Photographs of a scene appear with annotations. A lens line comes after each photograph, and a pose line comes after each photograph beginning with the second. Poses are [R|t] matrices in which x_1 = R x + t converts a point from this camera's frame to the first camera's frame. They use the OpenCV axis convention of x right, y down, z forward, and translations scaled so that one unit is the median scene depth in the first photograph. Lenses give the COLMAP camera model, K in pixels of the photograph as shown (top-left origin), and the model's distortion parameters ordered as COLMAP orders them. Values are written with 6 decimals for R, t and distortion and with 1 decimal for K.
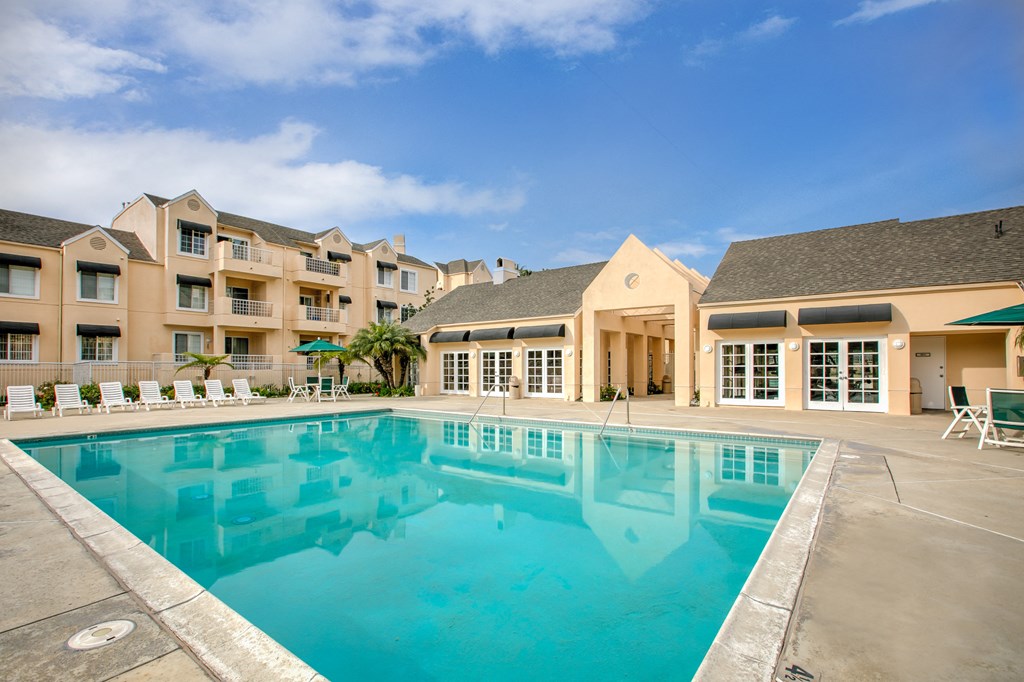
lens RADIAL K [[455.1, 0, 513.1], [0, 455.1, 372.3], [0, 0, 1]] dist [-0.001053, -0.000082]
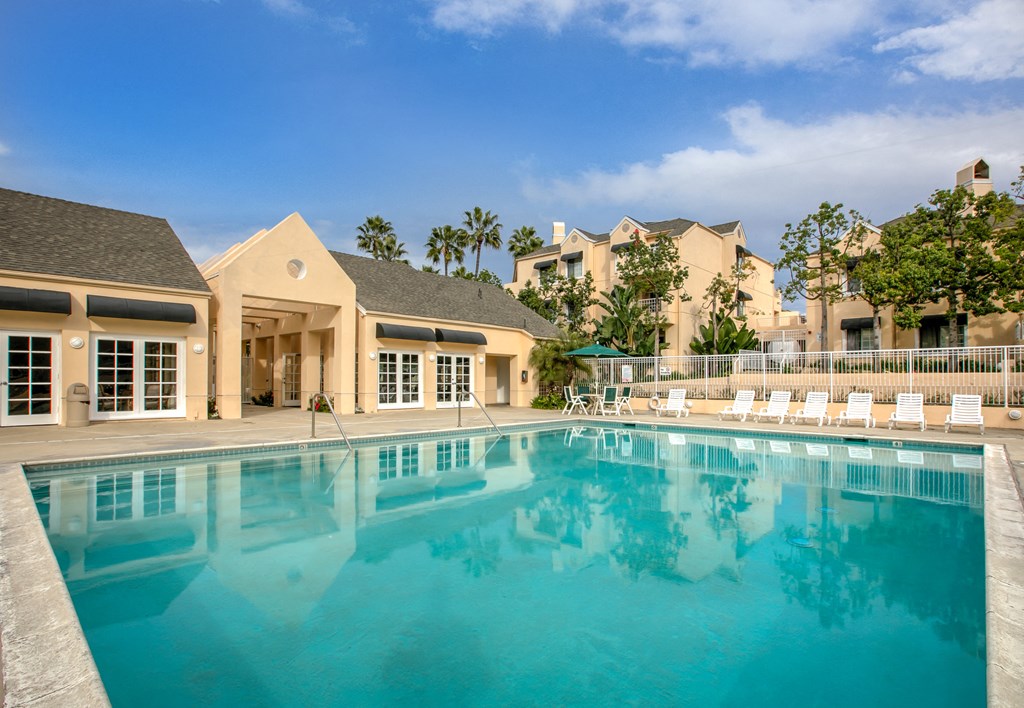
lens RADIAL K [[551.7, 0, 512.4], [0, 551.7, 376.7], [0, 0, 1]] dist [0.000250, 0.000020]
pose [[0.133345, 0.005637, 0.991054, -0.723731], [-0.007457, 0.999961, -0.004684, -0.000911], [-0.991042, -0.006766, 0.133382, 0.500679]]
